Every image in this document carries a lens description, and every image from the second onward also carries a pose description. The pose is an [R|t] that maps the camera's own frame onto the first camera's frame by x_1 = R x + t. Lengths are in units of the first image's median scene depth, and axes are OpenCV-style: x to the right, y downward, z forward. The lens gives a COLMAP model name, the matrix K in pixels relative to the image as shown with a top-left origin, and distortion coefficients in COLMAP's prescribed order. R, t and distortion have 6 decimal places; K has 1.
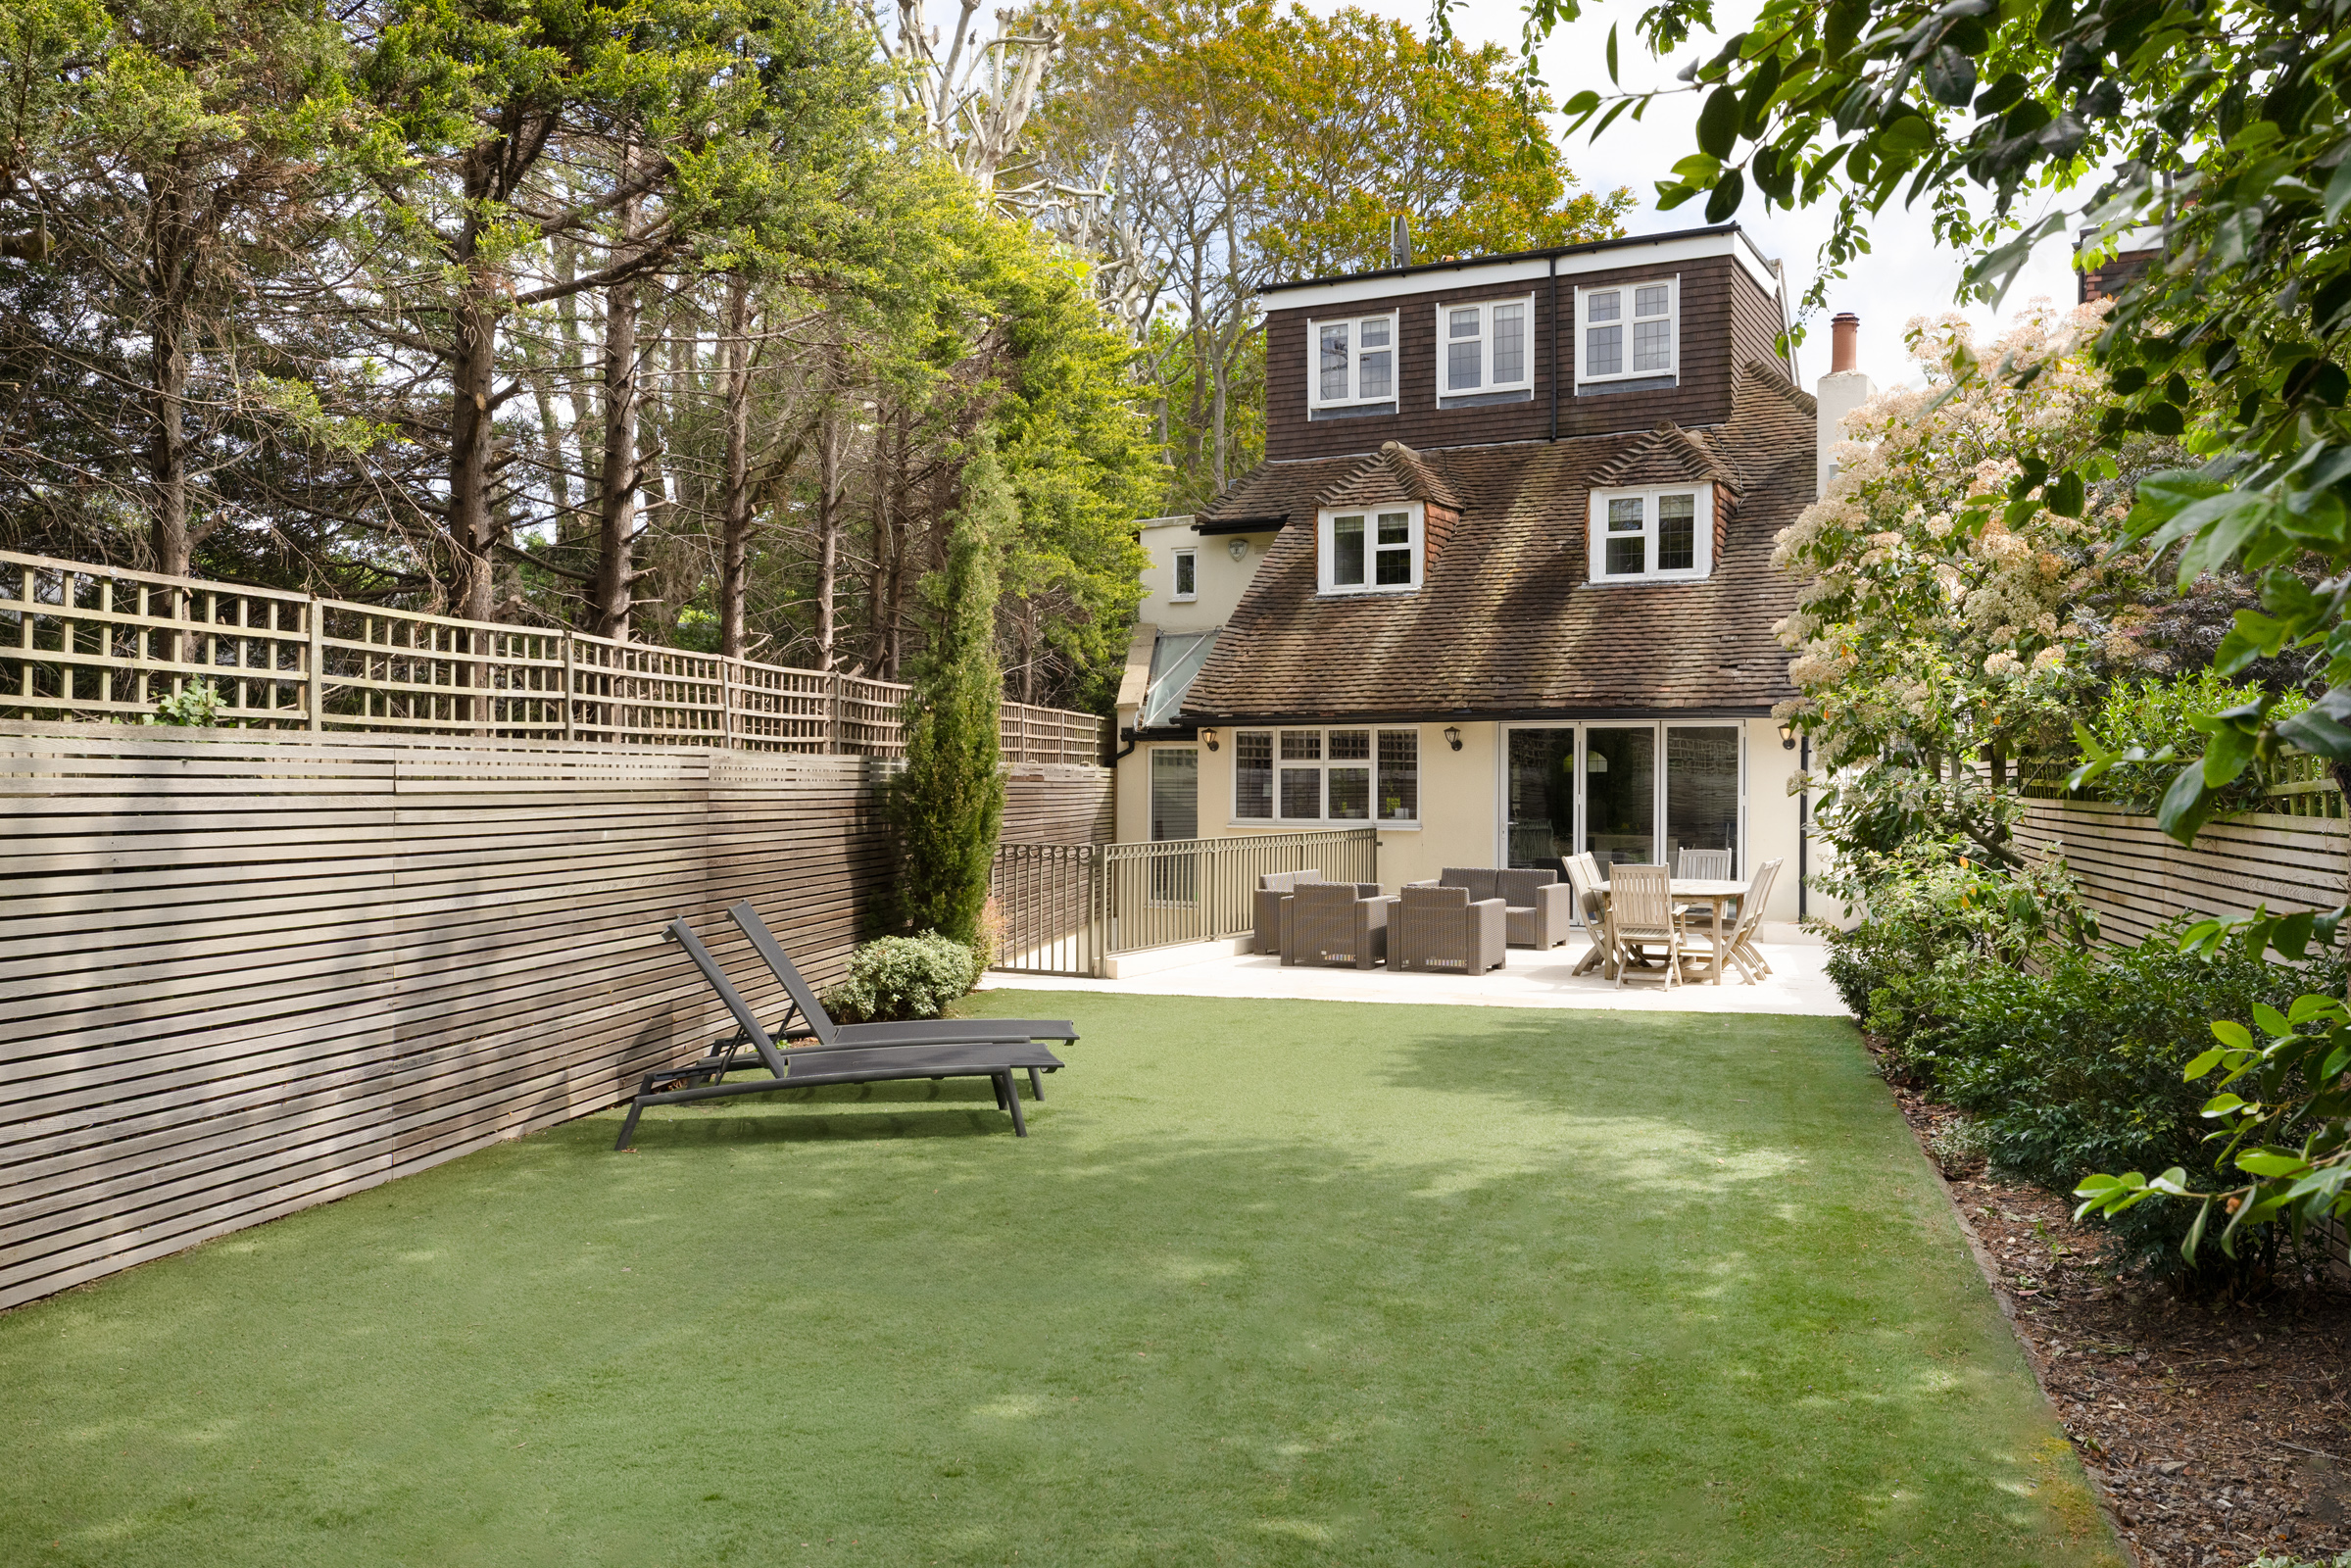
lens RADIAL K [[1814.0, 0, 1181.3], [0, 1814.0, 745.3], [0, 0, 1]] dist [0.003171, -0.004700]
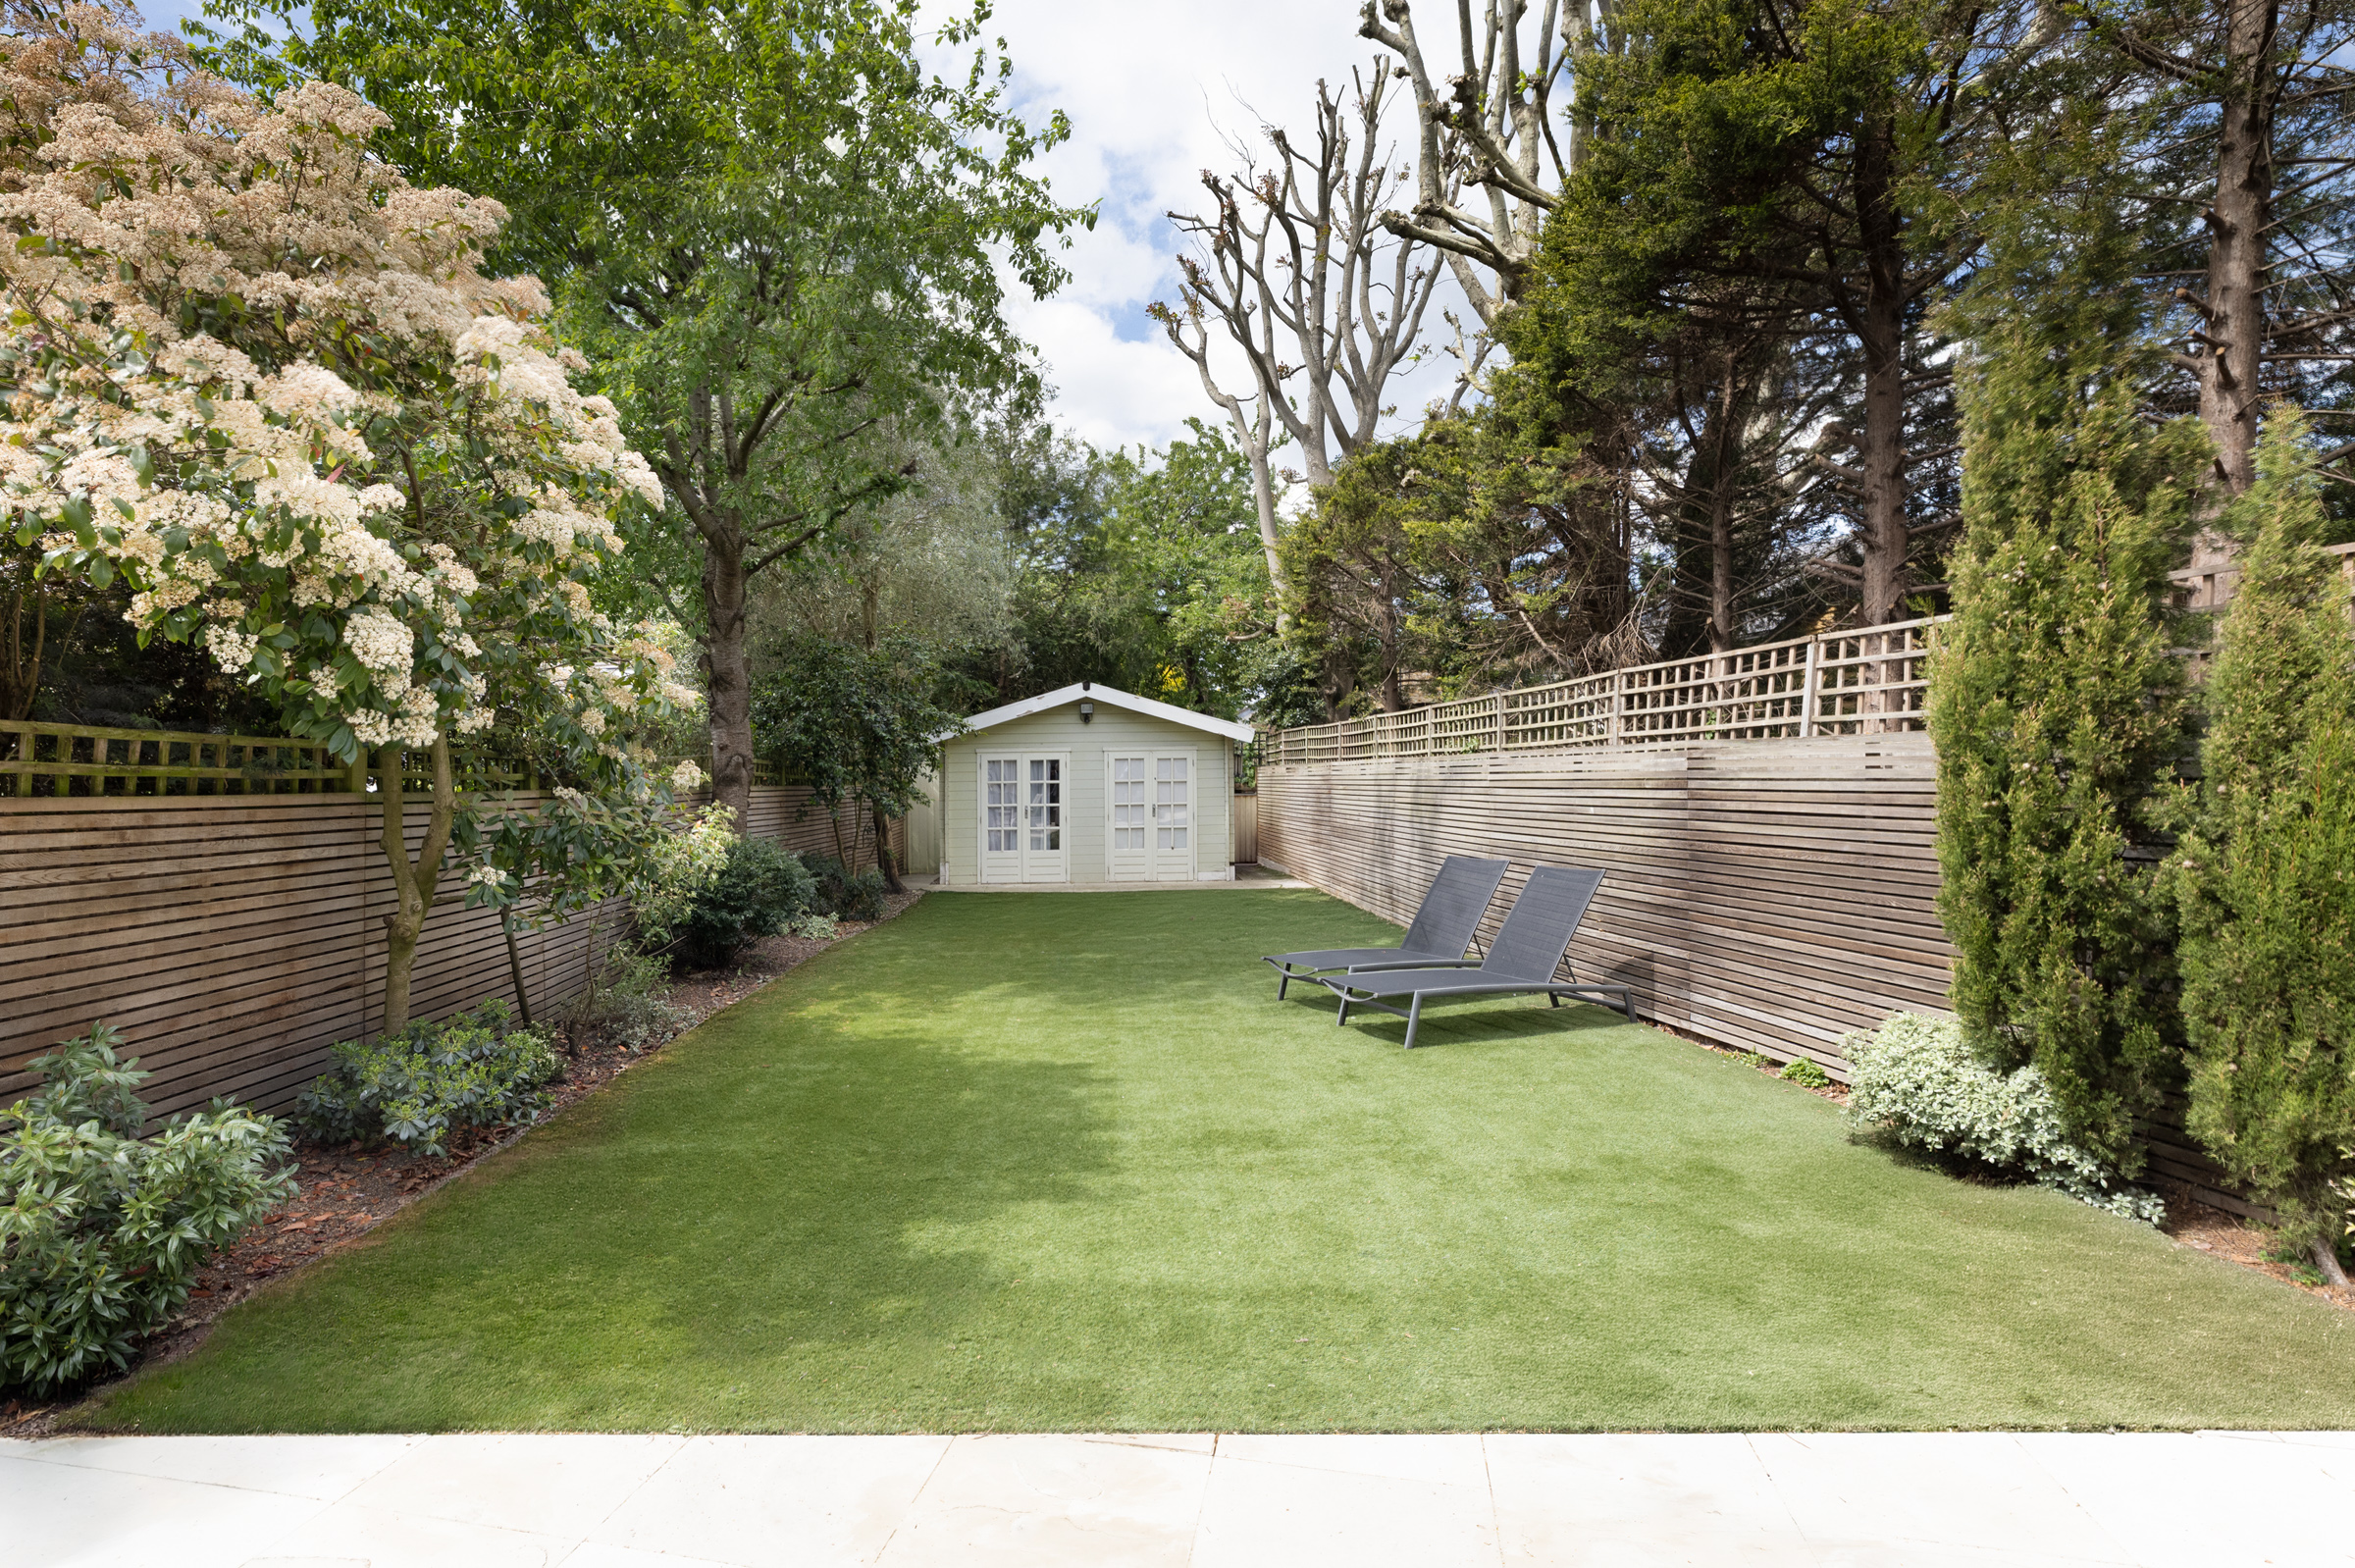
lens RADIAL K [[1130.0, 0, 1177.5], [0, 1130.0, 784.0], [0, 0, 1]] dist [-0.004421, 0.000067]
pose [[-0.936284, 0.035952, -0.349400, 0.143079], [0.042658, 0.999023, -0.011513, 0.011050], [0.348645, -0.025684, -0.936903, 0.785475]]
